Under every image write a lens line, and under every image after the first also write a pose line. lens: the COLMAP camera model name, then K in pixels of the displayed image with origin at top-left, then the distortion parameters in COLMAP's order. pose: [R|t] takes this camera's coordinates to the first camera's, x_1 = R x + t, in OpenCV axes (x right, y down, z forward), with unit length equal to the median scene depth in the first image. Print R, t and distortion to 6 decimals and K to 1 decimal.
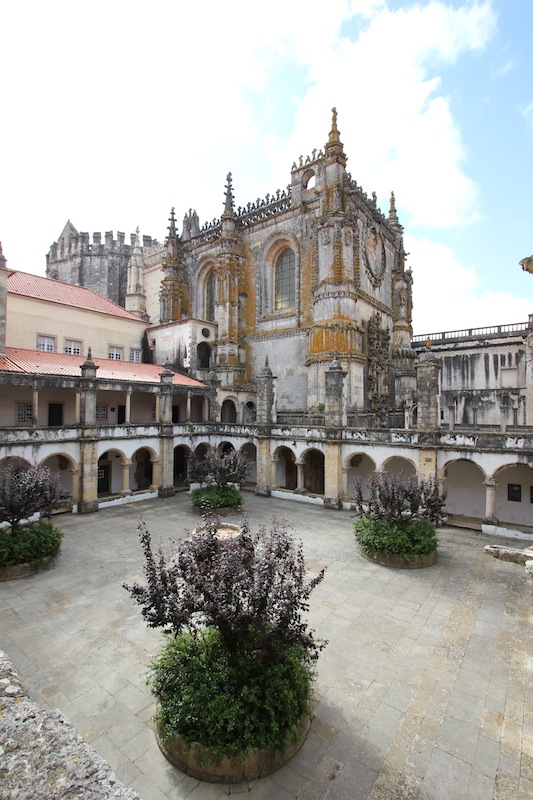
lens RADIAL K [[377.0, 0, 266.7], [0, 377.0, 400.6], [0, 0, 1]] dist [-0.016745, 0.000013]
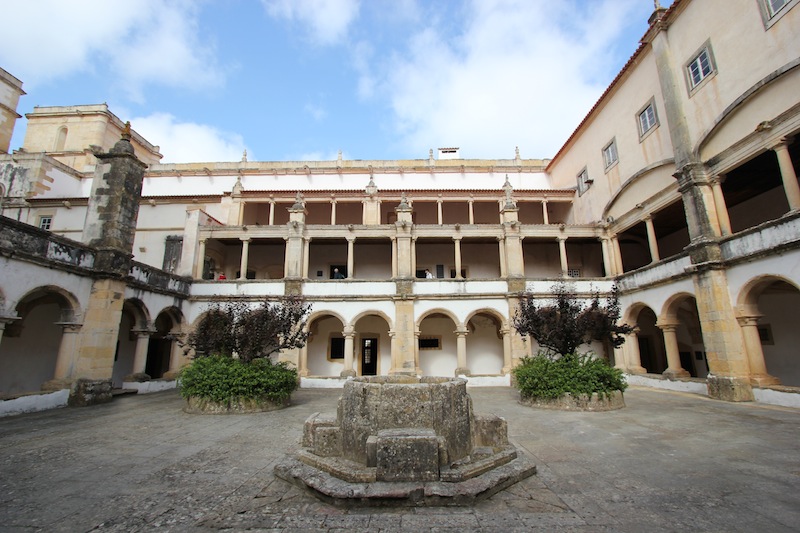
lens RADIAL K [[377.0, 0, 399.8], [0, 377.0, 260.2], [0, 0, 1]] dist [-0.016745, 0.000013]
pose [[-0.586587, 0.192476, 0.786682, -0.376901], [-0.018322, 0.967947, -0.250487, 0.256412], [-0.809679, -0.161346, -0.564258, 1.001670]]
